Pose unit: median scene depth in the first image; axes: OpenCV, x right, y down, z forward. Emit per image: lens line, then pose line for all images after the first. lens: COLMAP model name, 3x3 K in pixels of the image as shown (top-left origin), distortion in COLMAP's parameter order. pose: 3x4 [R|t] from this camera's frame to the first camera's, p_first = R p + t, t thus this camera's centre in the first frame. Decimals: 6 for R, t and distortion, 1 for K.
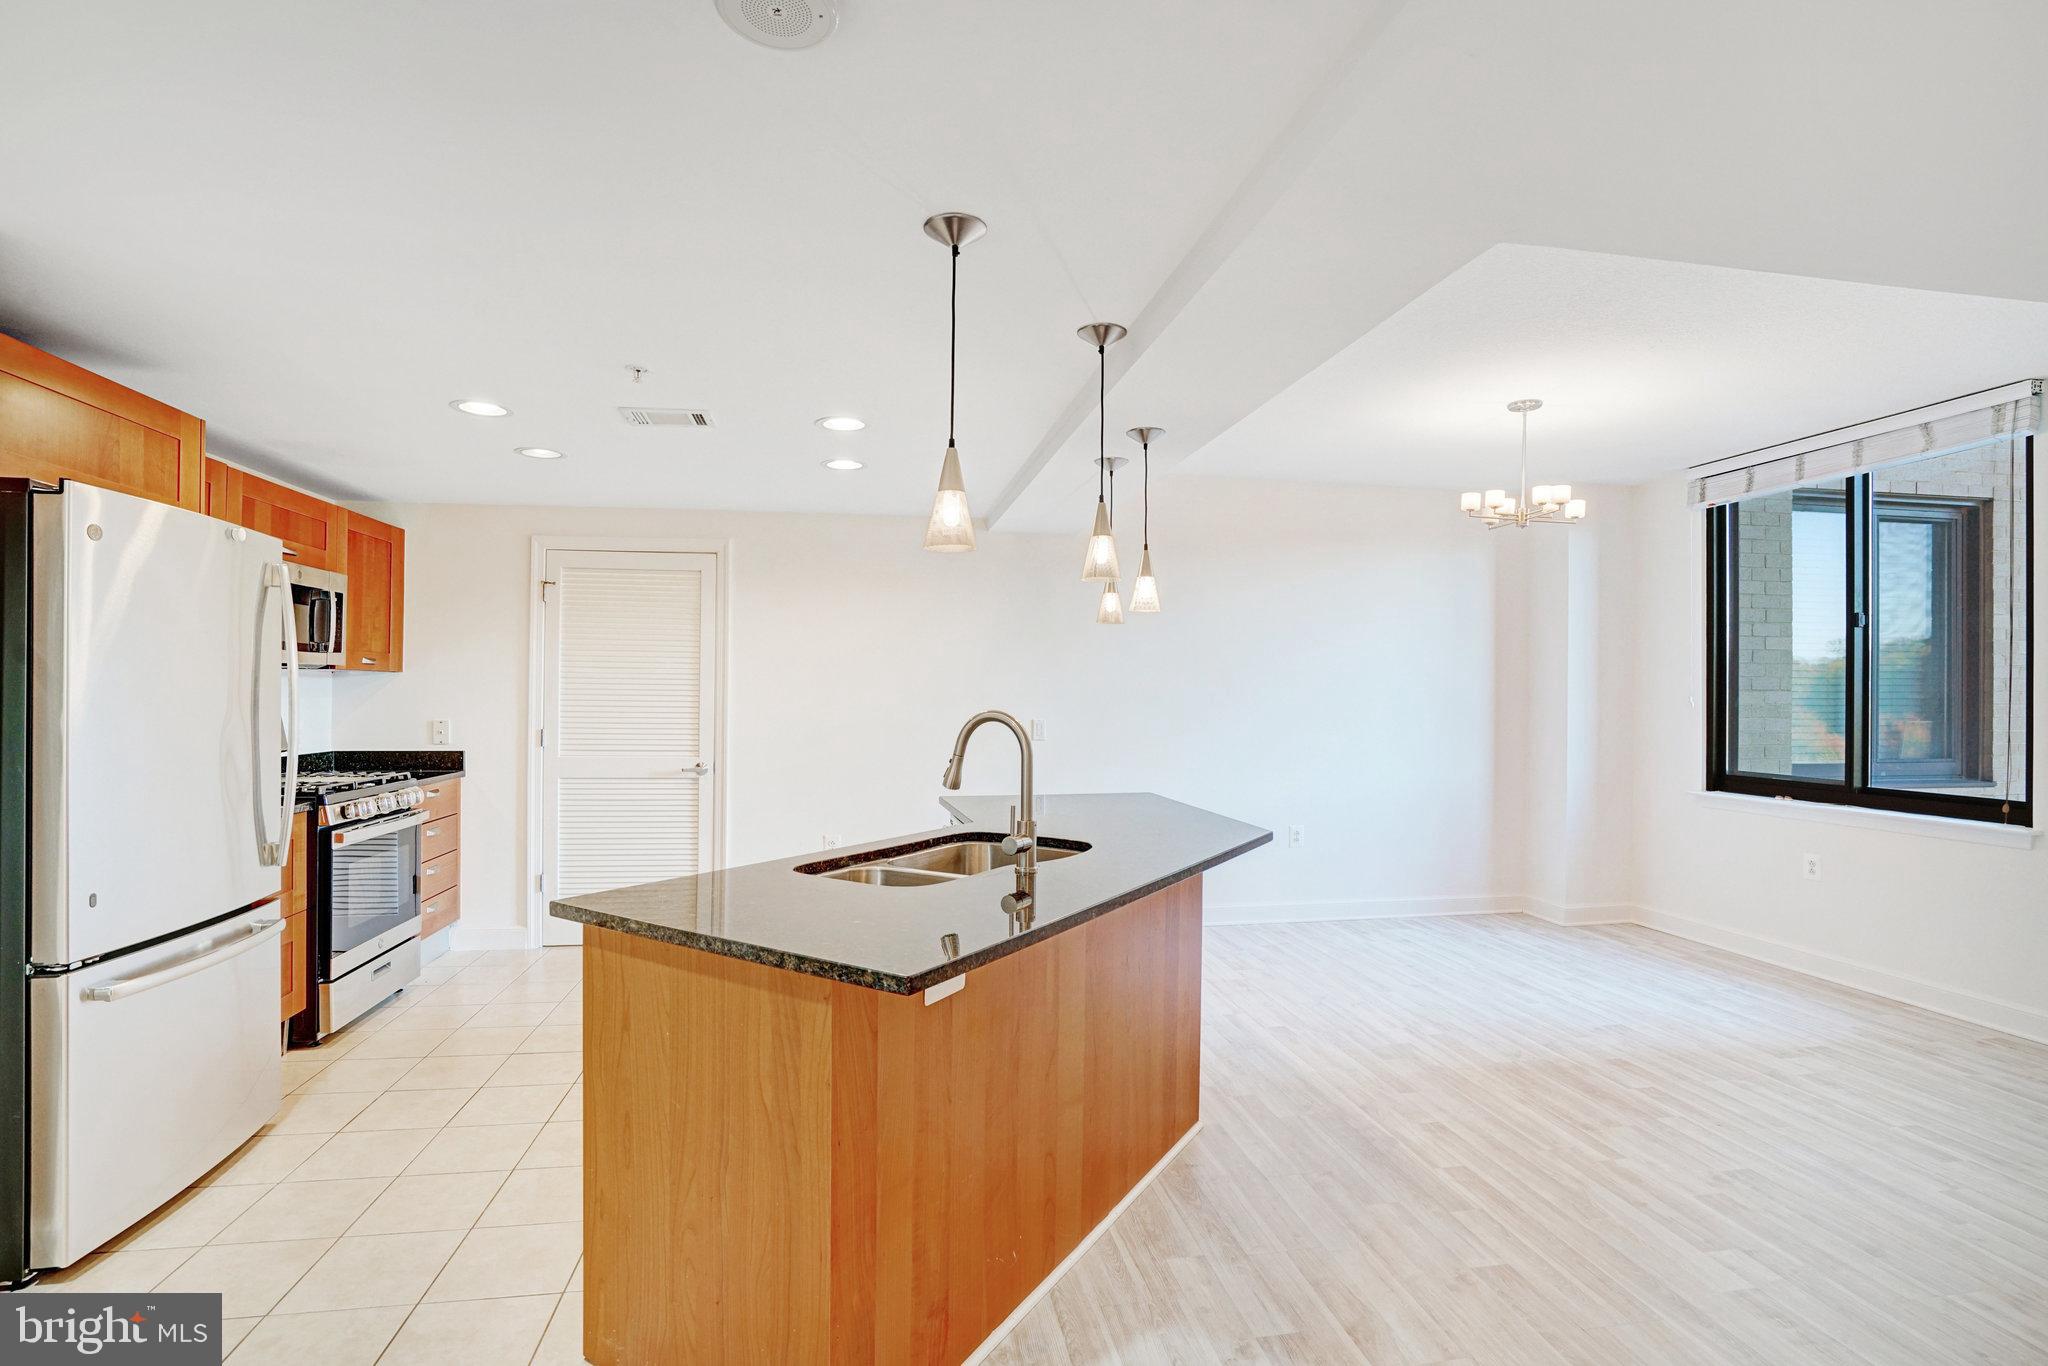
lens RADIAL K [[964.3, 0, 1016.6], [0, 964.3, 685.8], [0, 0, 1]] dist [-0.046516, 0.016702]
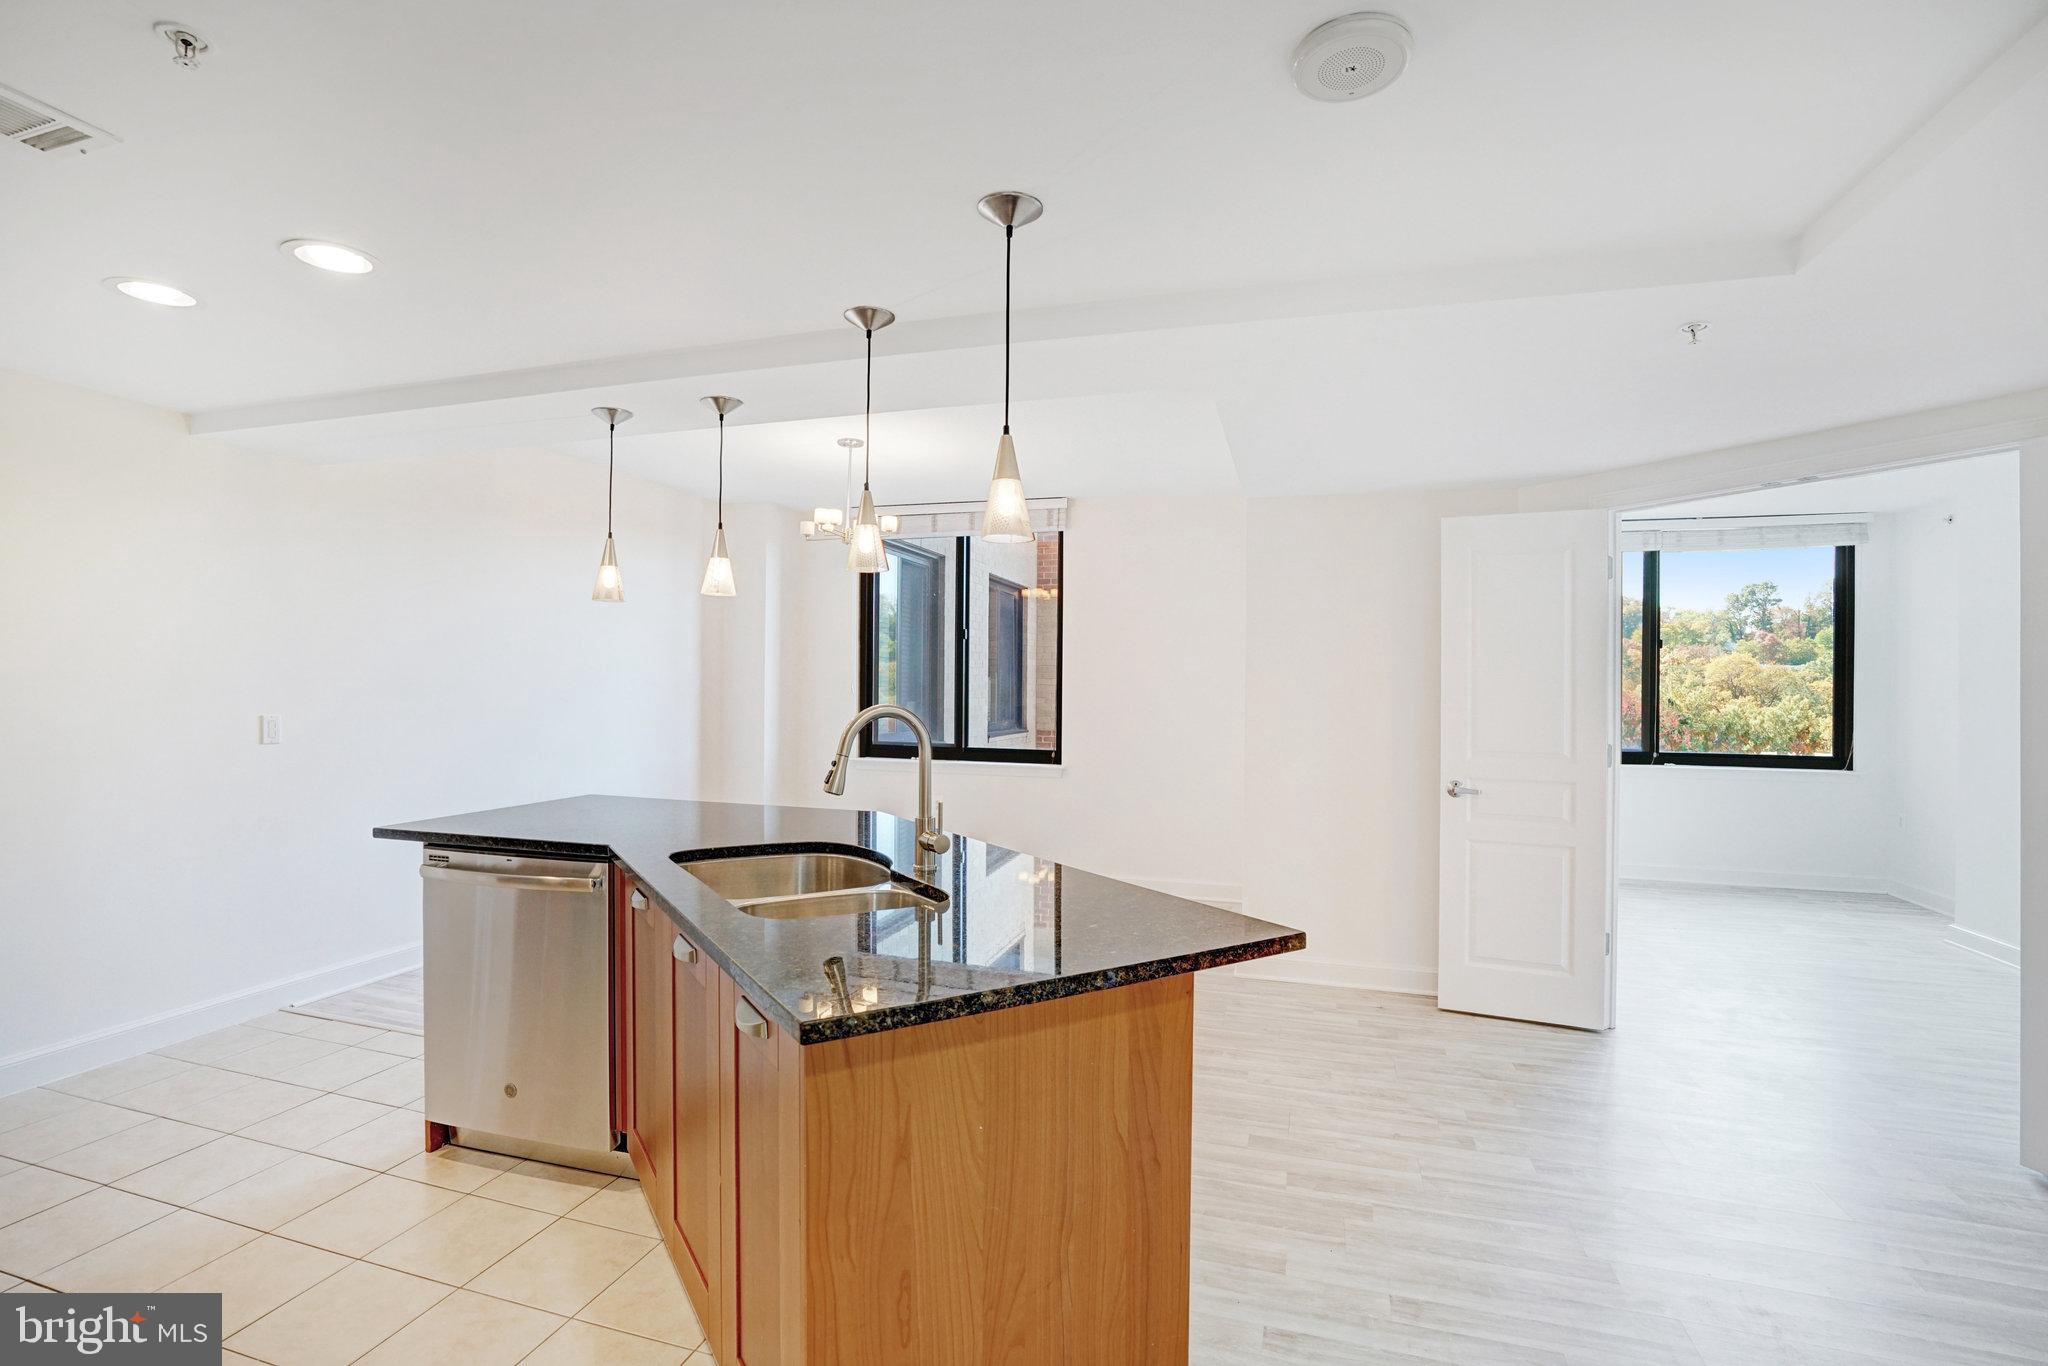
lens RADIAL K [[964.3, 0, 997.8], [0, 964.3, 686.0], [0, 0, 1]] dist [-0.046516, 0.016702]
pose [[0.461708, -0.000900, 0.887032, -0.532496], [-0.013327, 0.999880, 0.007952, -0.001345], [-0.886932, -0.015493, 0.461640, 0.319421]]
